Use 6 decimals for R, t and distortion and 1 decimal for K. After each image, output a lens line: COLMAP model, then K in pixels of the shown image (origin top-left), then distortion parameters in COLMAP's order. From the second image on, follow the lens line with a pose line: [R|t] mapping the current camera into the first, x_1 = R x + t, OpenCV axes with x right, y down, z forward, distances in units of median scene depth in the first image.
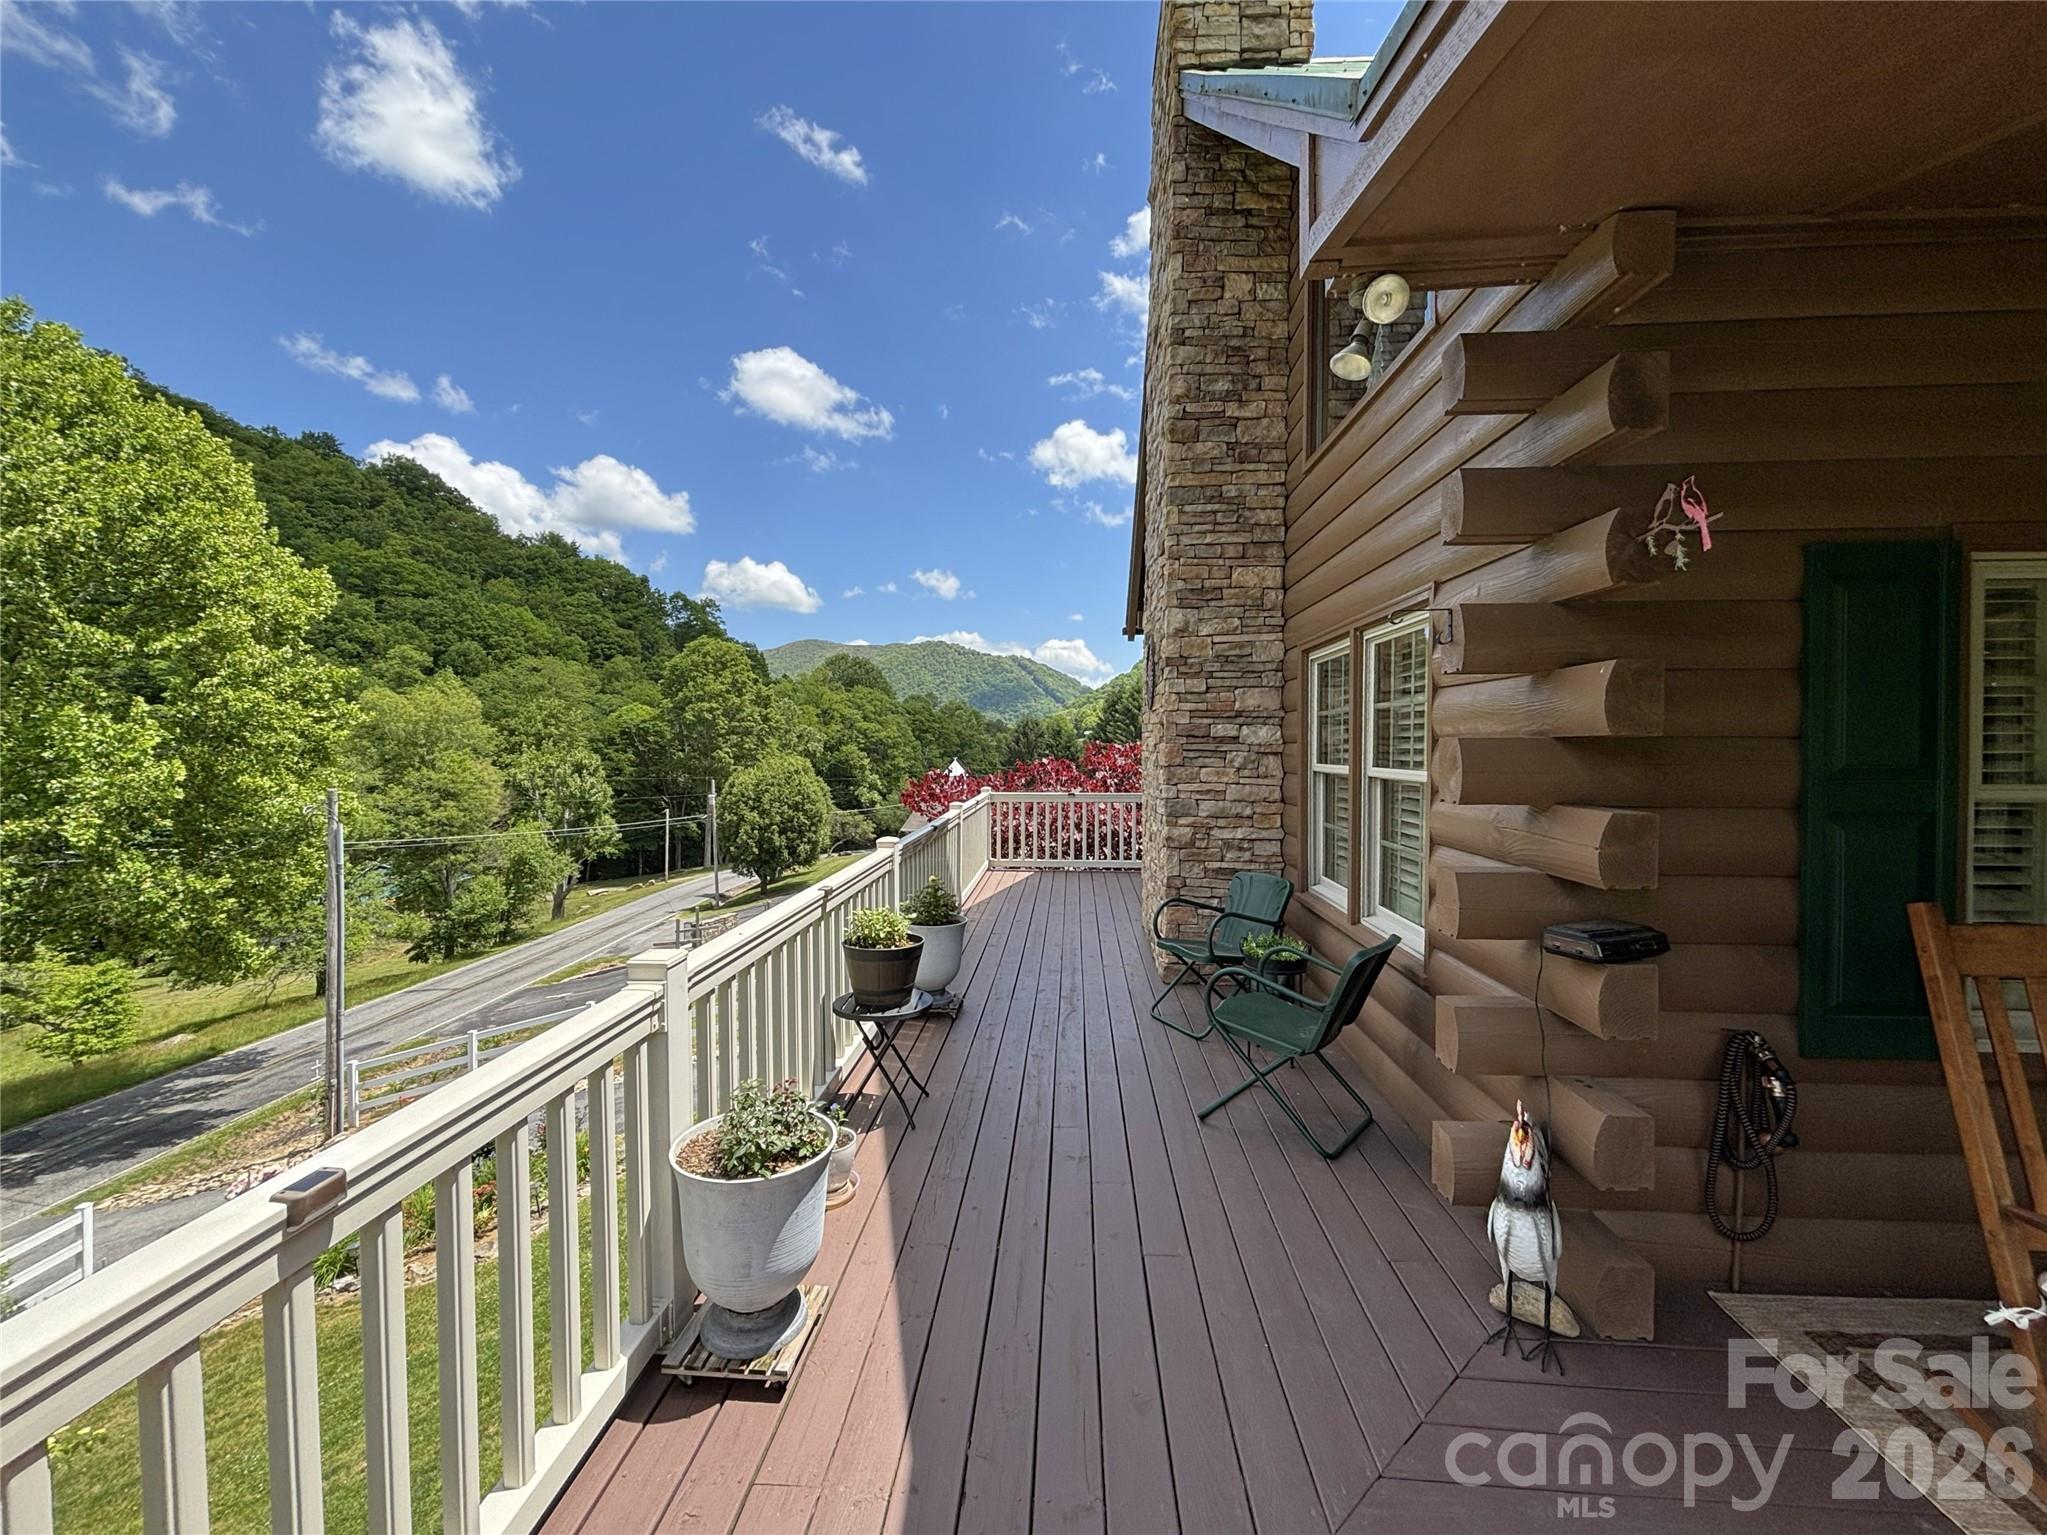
lens RADIAL K [[830.1, 0, 1030.9], [0, 830.1, 766.2], [0, 0, 1]] dist [-0.008415, 0.000174]
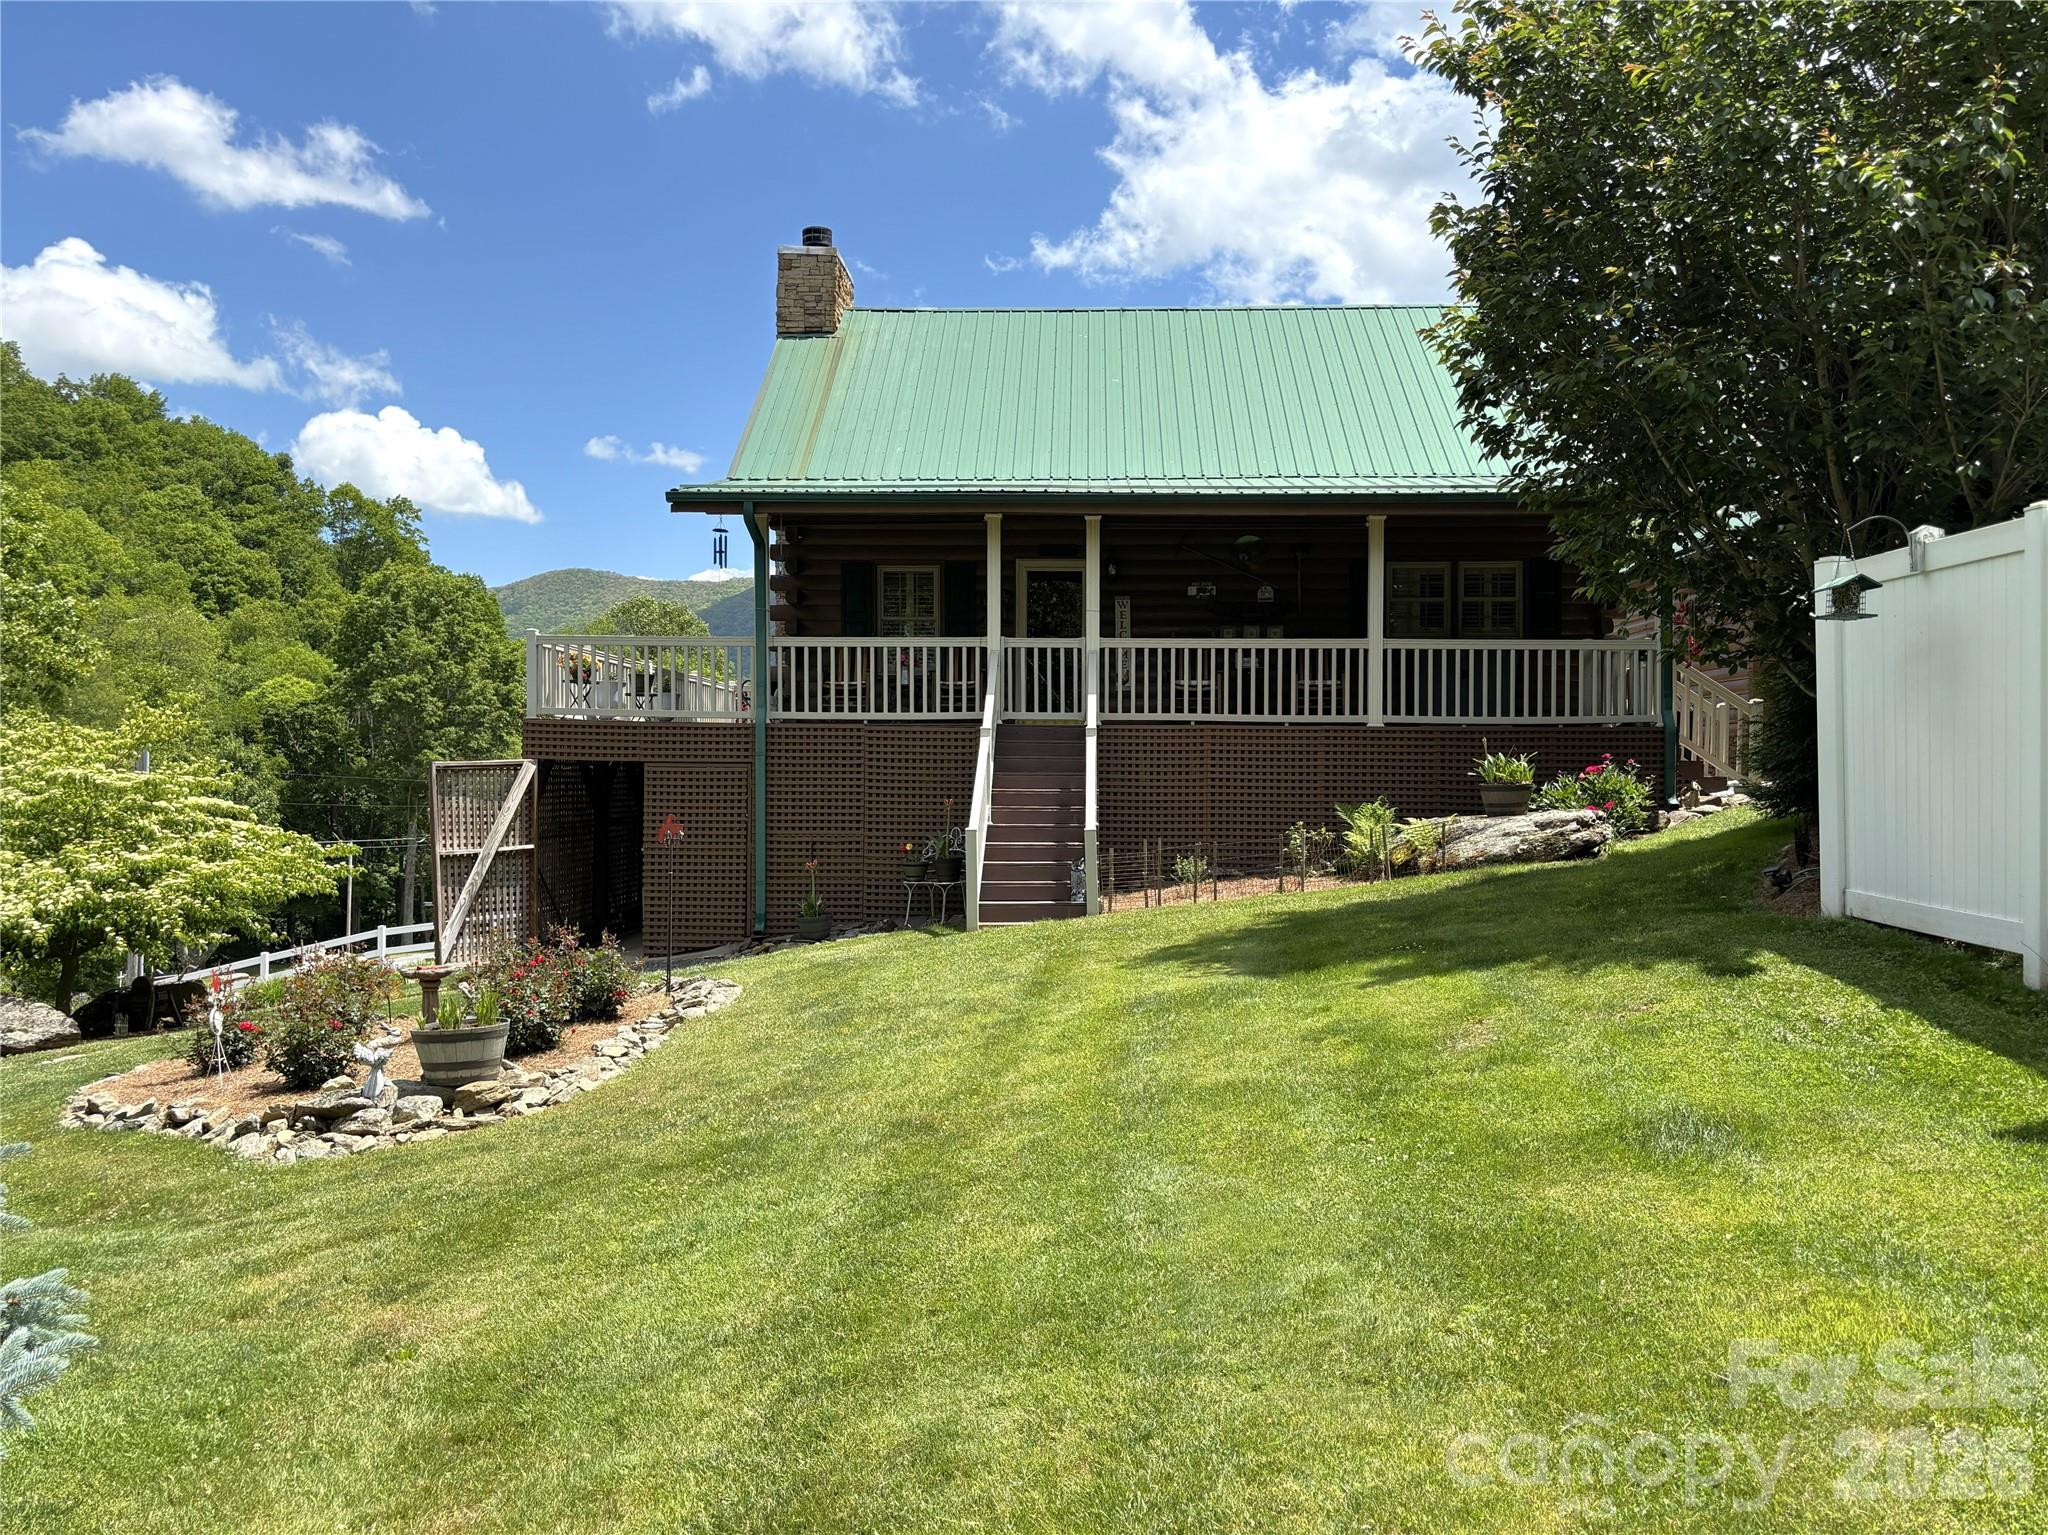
lens RADIAL K [[1564.5, 0, 1018.3], [0, 1564.5, 800.4], [0, 0, 1]] dist [-0.007445, -0.002191]
pose [[0.999842, 0.005702, 0.016848, 0.064812], [-0.005586, 0.999960, -0.006948, 0.037973], [-0.016887, 0.006853, 0.999834, -0.266542]]
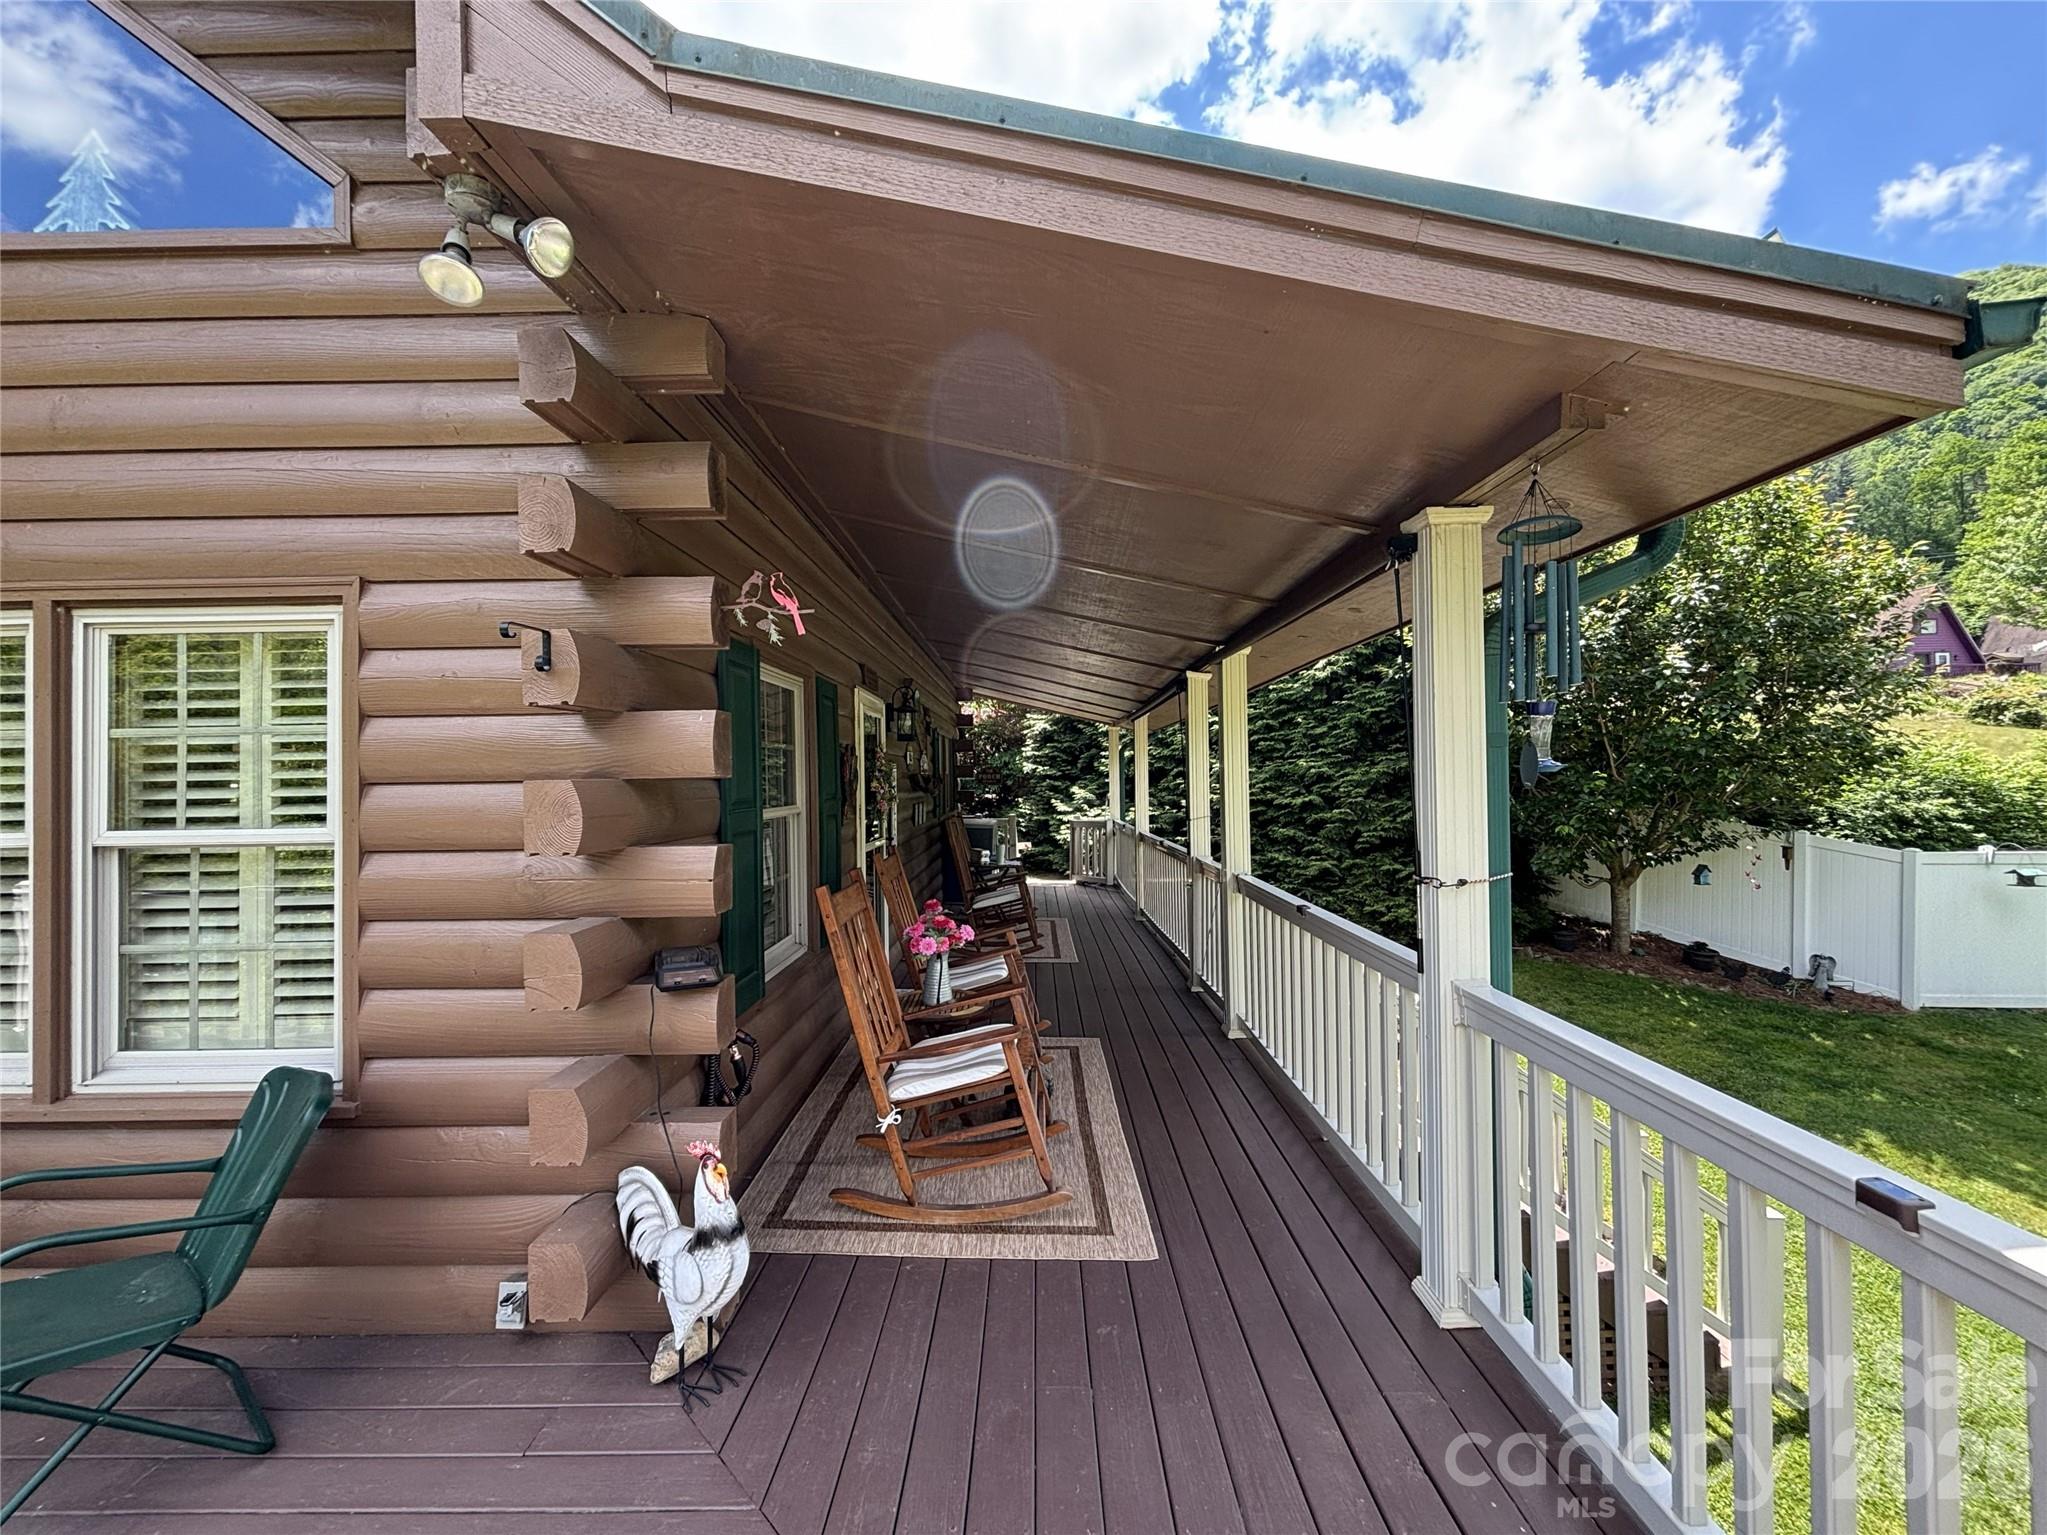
lens RADIAL K [[830.1, 0, 1030.9], [0, 830.1, 766.2], [0, 0, 1]] dist [-0.008415, 0.000174]
pose [[-0.046185, 0.018866, 0.998755, -0.016587], [0.039002, 0.999093, -0.017069, -0.000631], [-0.998171, 0.038165, -0.046879, 0.023809]]
